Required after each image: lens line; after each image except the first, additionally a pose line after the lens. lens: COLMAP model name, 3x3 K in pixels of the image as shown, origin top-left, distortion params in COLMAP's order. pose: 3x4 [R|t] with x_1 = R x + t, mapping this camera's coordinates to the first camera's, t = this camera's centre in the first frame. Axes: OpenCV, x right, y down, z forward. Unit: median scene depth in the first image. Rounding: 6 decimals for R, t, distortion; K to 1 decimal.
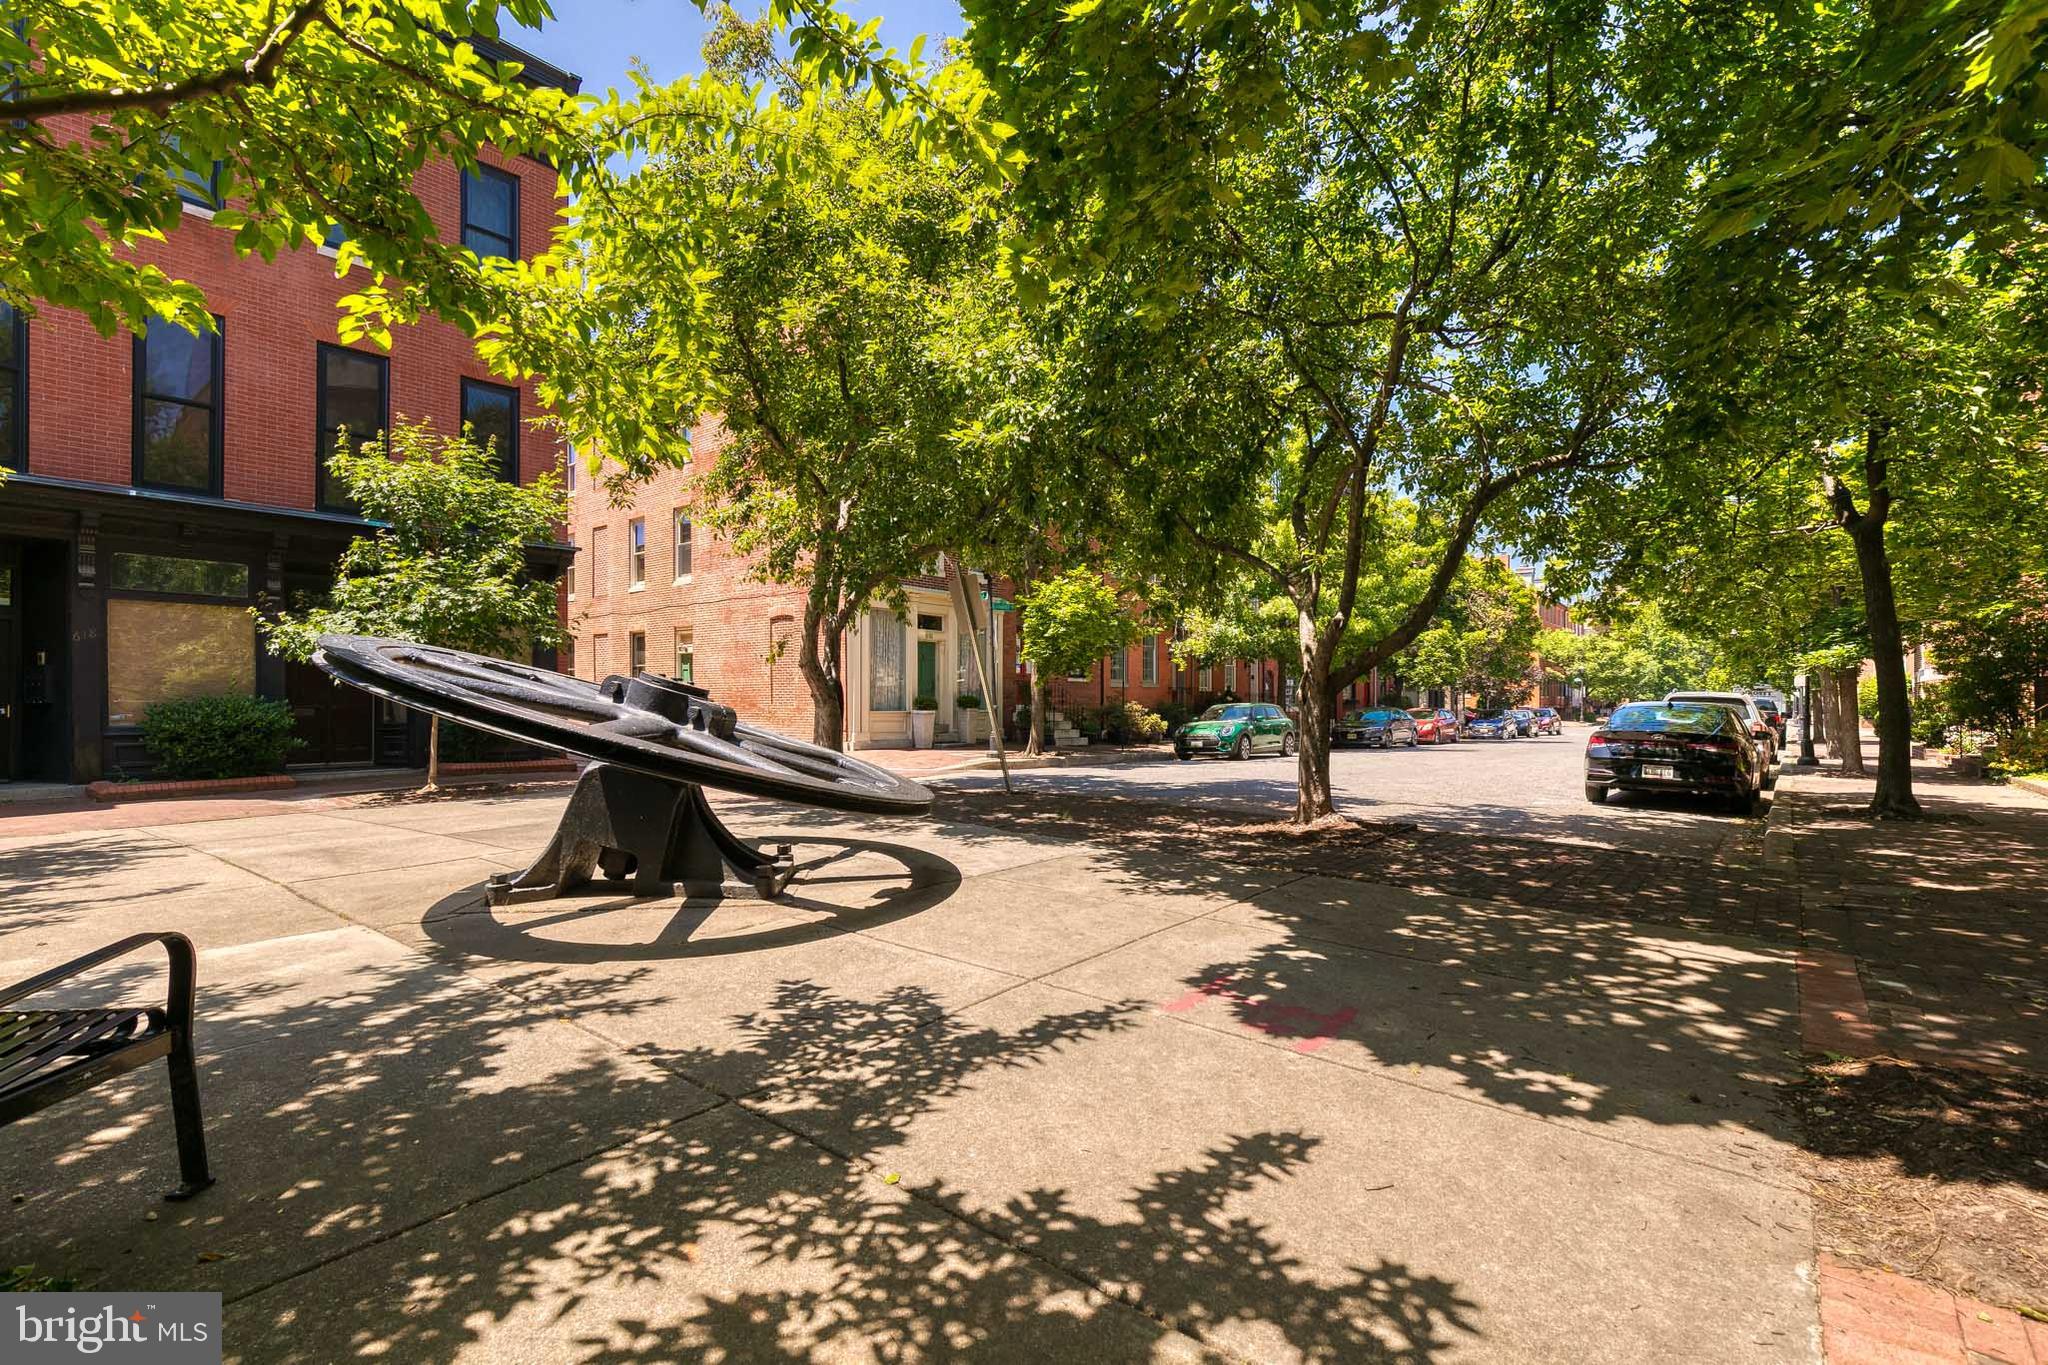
lens RADIAL K [[931.3, 0, 1032.0], [0, 931.3, 691.7], [0, 0, 1]] dist [0.012387, -0.001619]
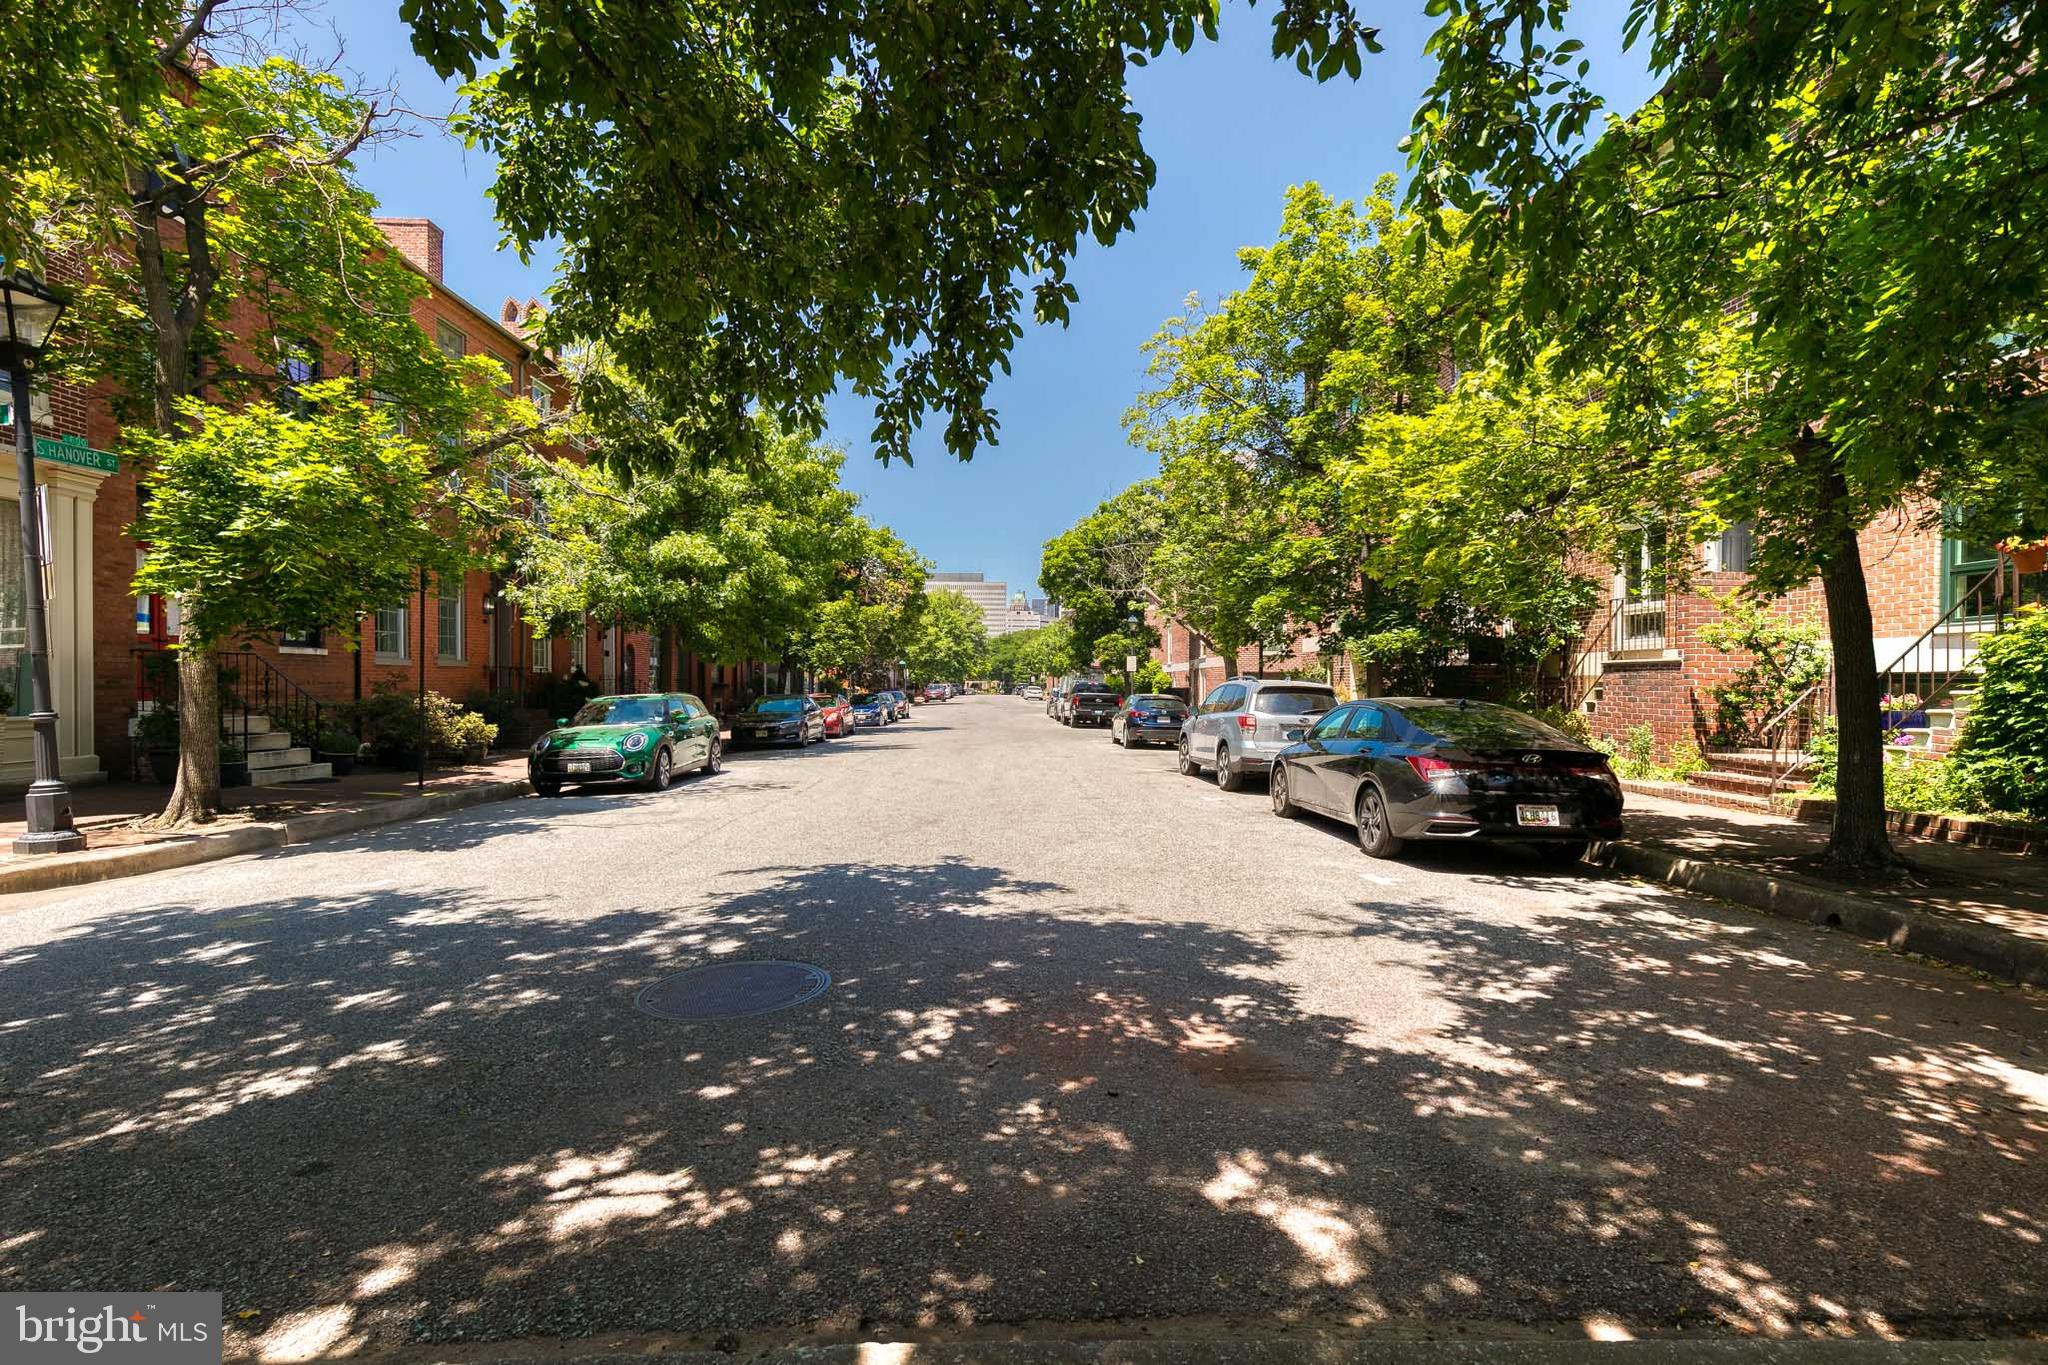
lens RADIAL K [[931.3, 0, 1032.0], [0, 931.3, 691.7], [0, 0, 1]] dist [0.012387, -0.001619]
pose [[0.745246, -0.008162, 0.666739, 0.002985], [-0.006464, 0.999790, 0.019464, -0.002788], [-0.666758, -0.018815, 0.745037, 0.358036]]
